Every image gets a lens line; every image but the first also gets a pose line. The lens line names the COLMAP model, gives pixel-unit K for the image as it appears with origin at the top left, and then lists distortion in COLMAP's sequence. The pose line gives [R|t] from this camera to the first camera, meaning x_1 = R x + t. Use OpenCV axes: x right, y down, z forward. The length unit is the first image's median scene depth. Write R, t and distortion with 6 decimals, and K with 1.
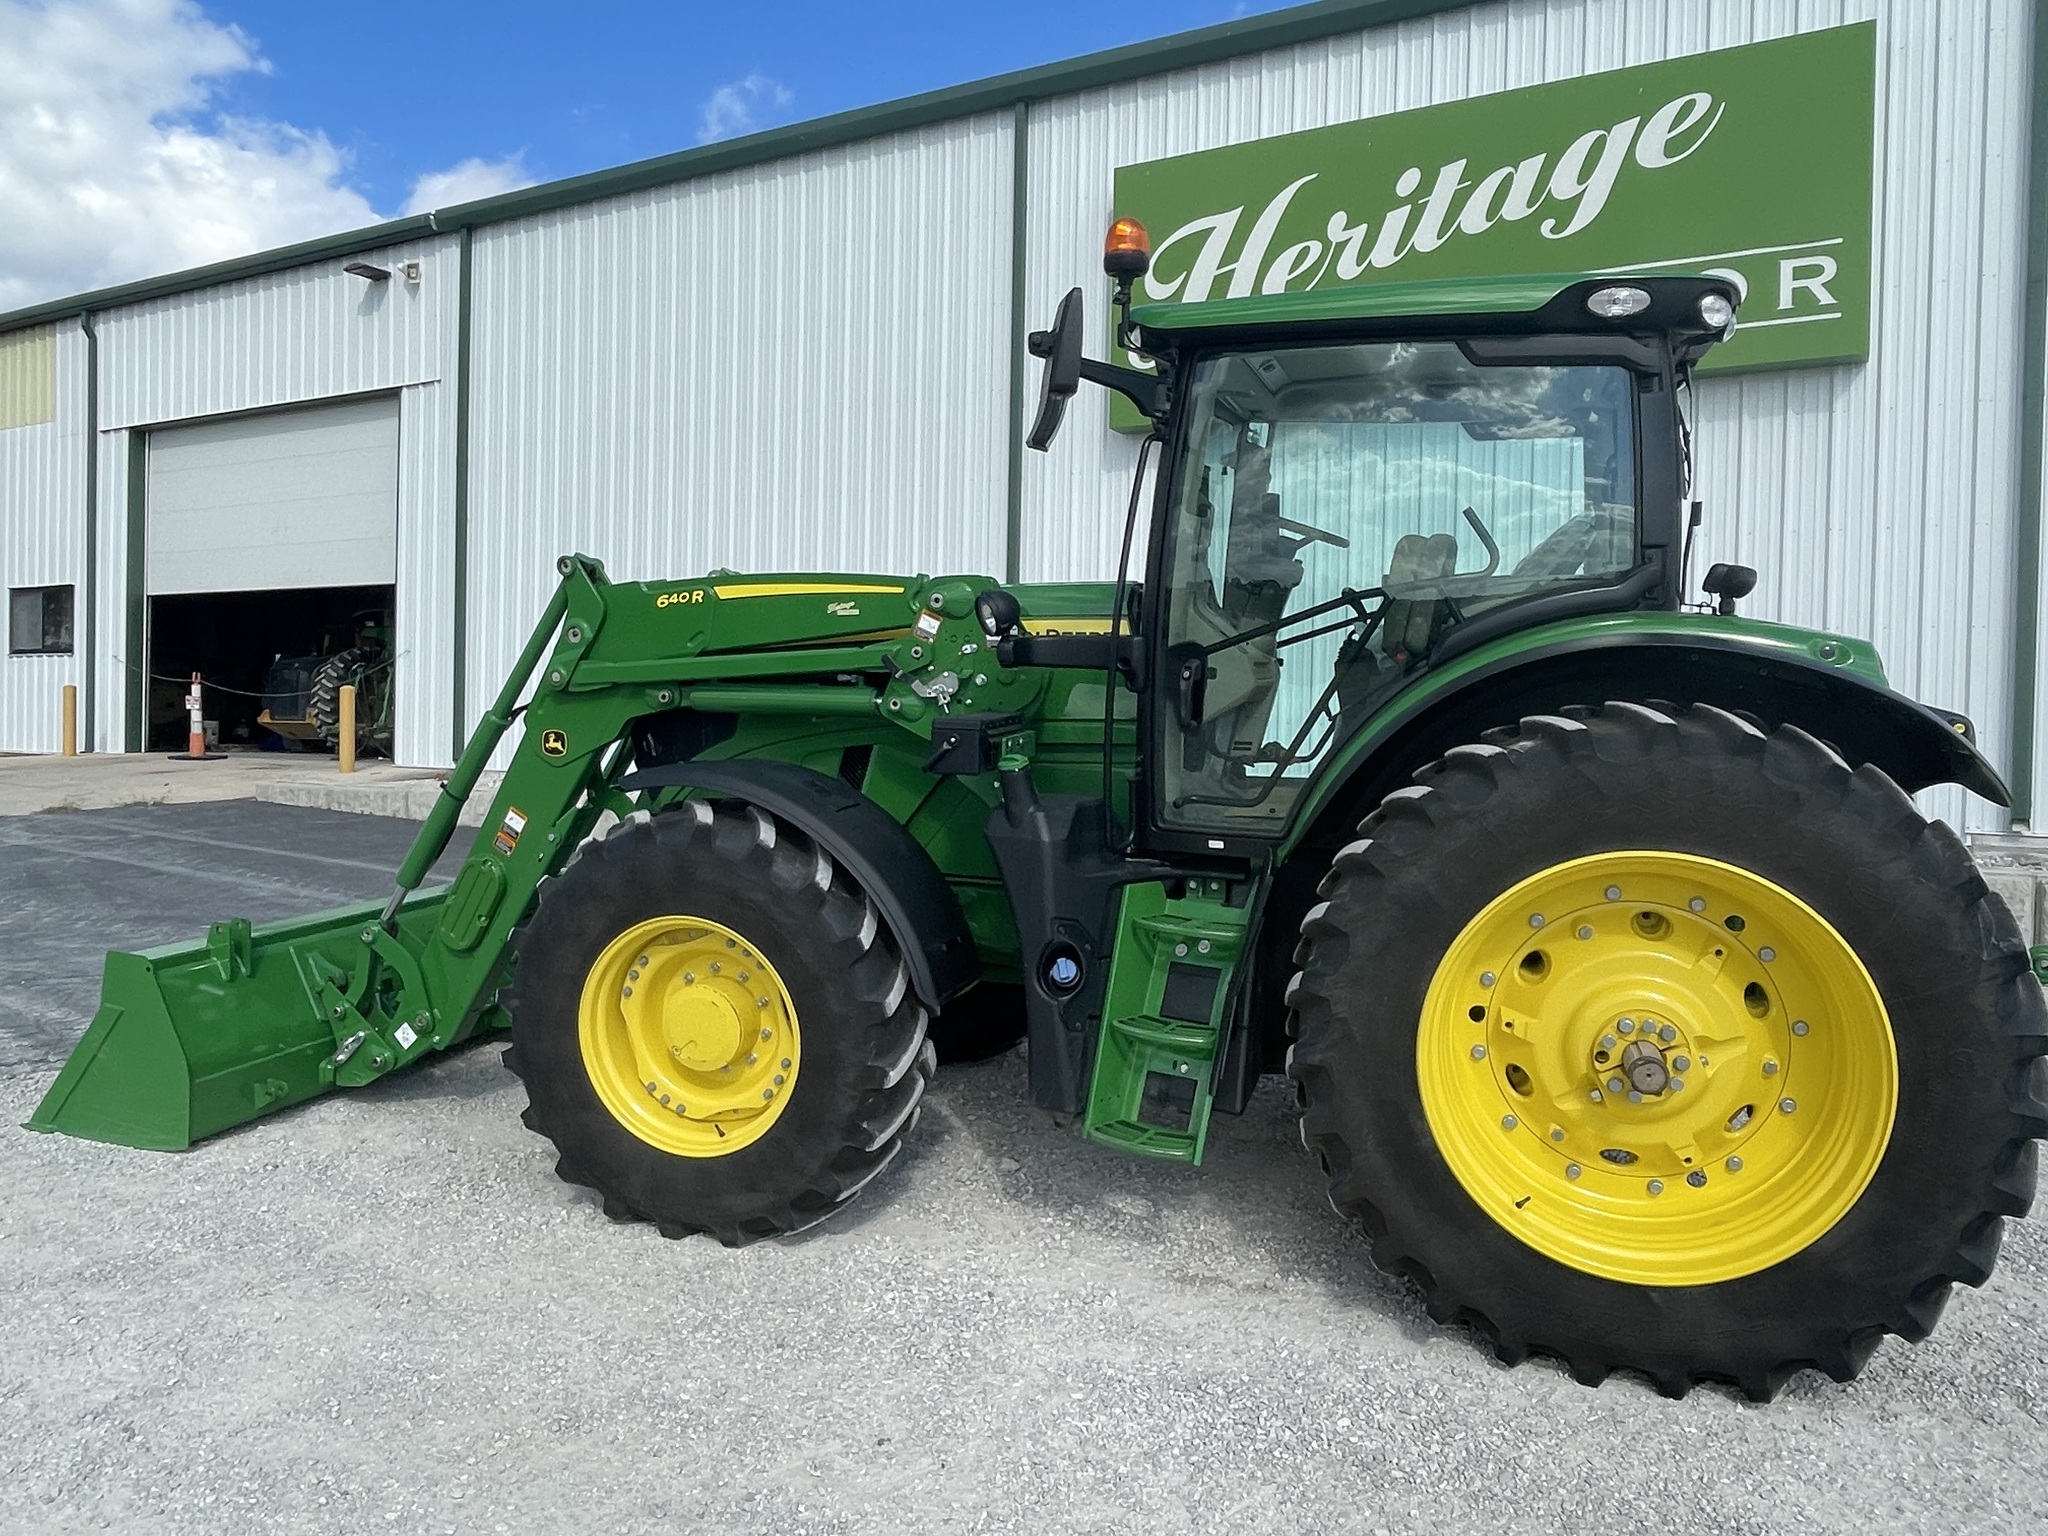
lens RADIAL K [[1430.8, 0, 1012.0], [0, 1430.8, 748.7], [0, 0, 1]] dist [-0.003350, 0.003222]
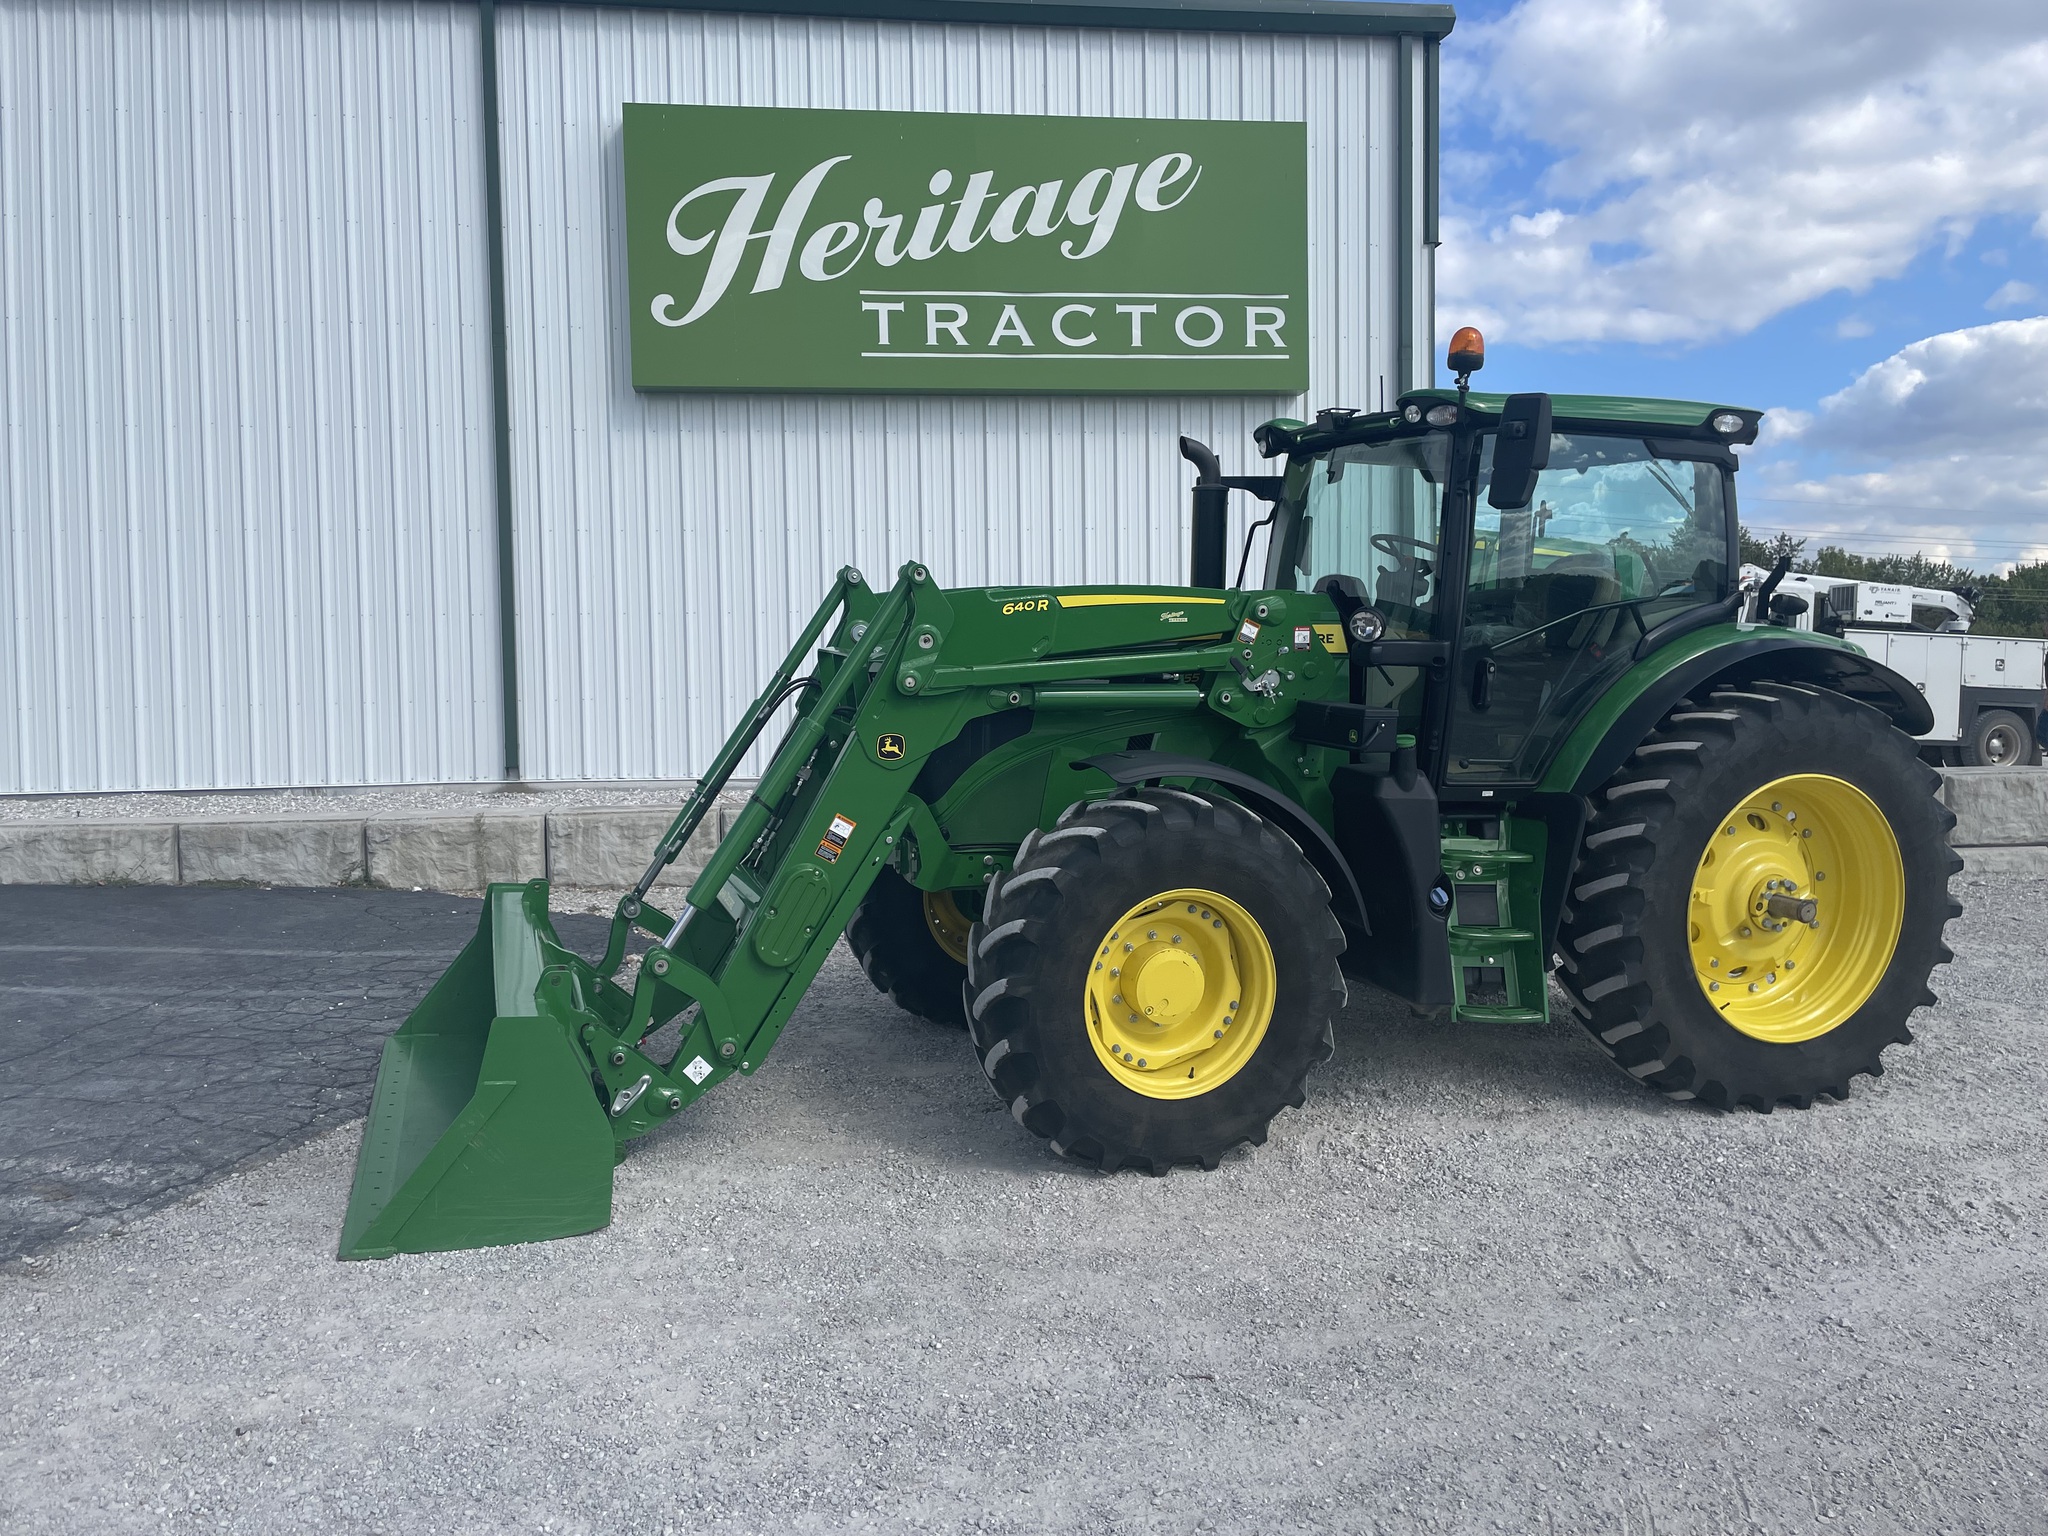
lens RADIAL K [[1589.4, 0, 998.7], [0, 1589.4, 726.4], [0, 0, 1]] dist [0.110803, -0.169119]
pose [[0.800888, -0.045730, 0.597066, -1.142485], [0.040068, 0.998938, 0.022763, -0.050369], [-0.597472, 0.005693, 0.801869, 0.058802]]
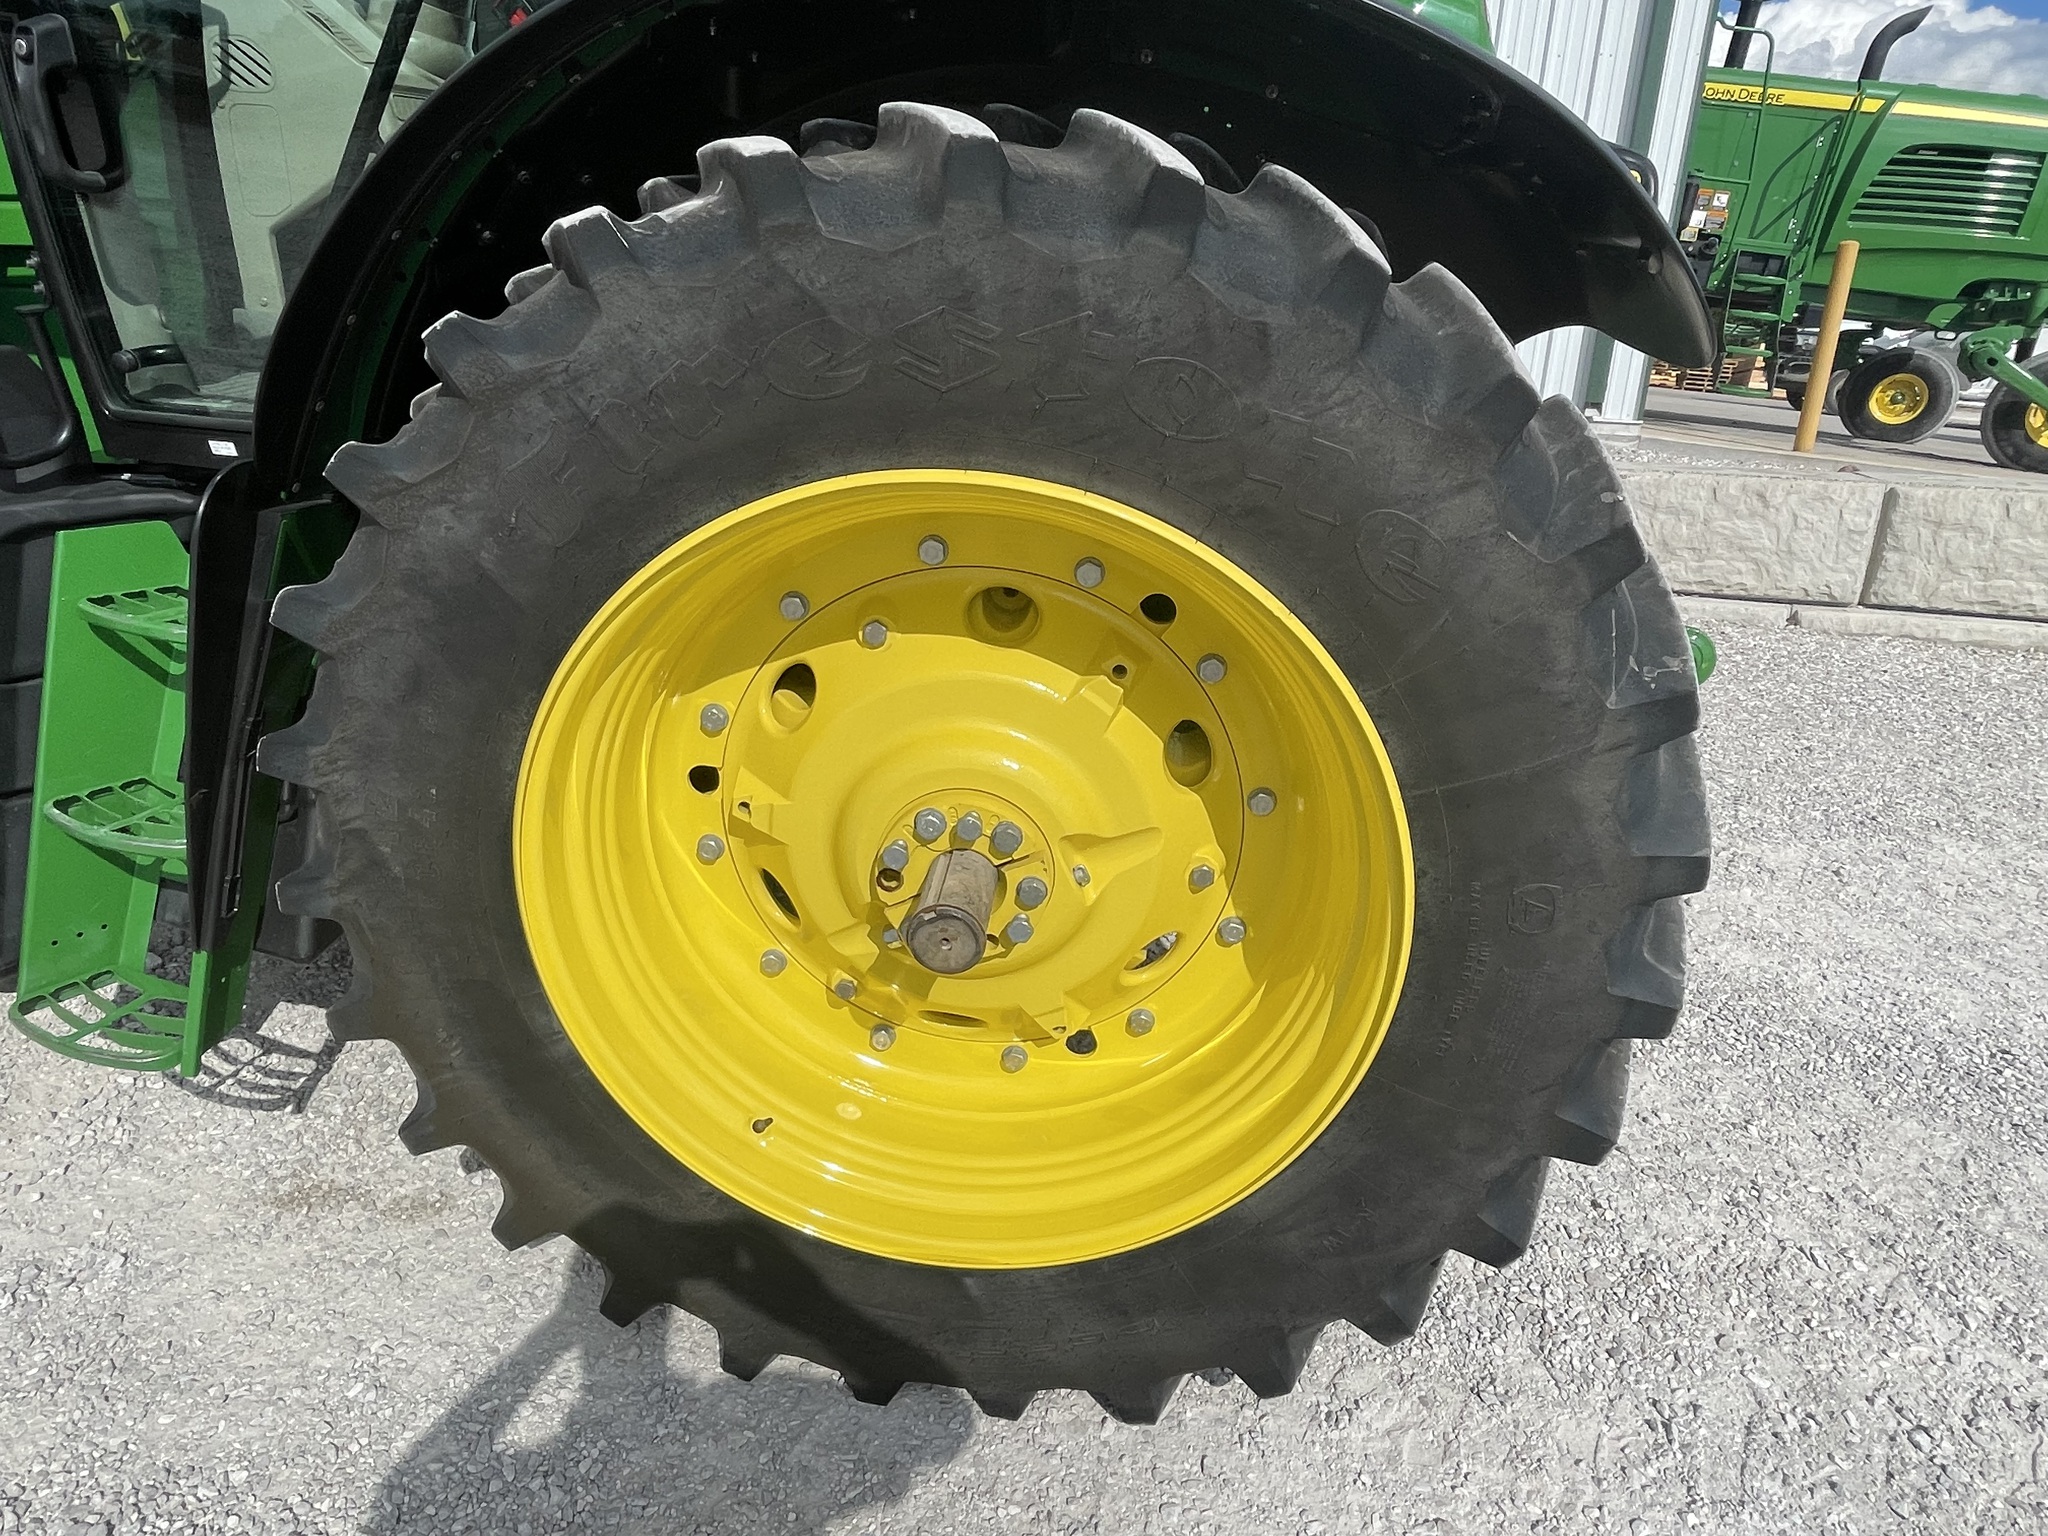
lens RADIAL K [[1189.0, 0, 1014.1], [0, 1189.0, 716.6], [0, 0, 1]] dist [-0.000127, 0.002498]
pose [[0.978738, -0.047517, 0.199537, 0.323062], [-0.012468, 0.957217, 0.289104, 0.032403], [-0.204737, -0.285445, 0.936271, 0.528866]]
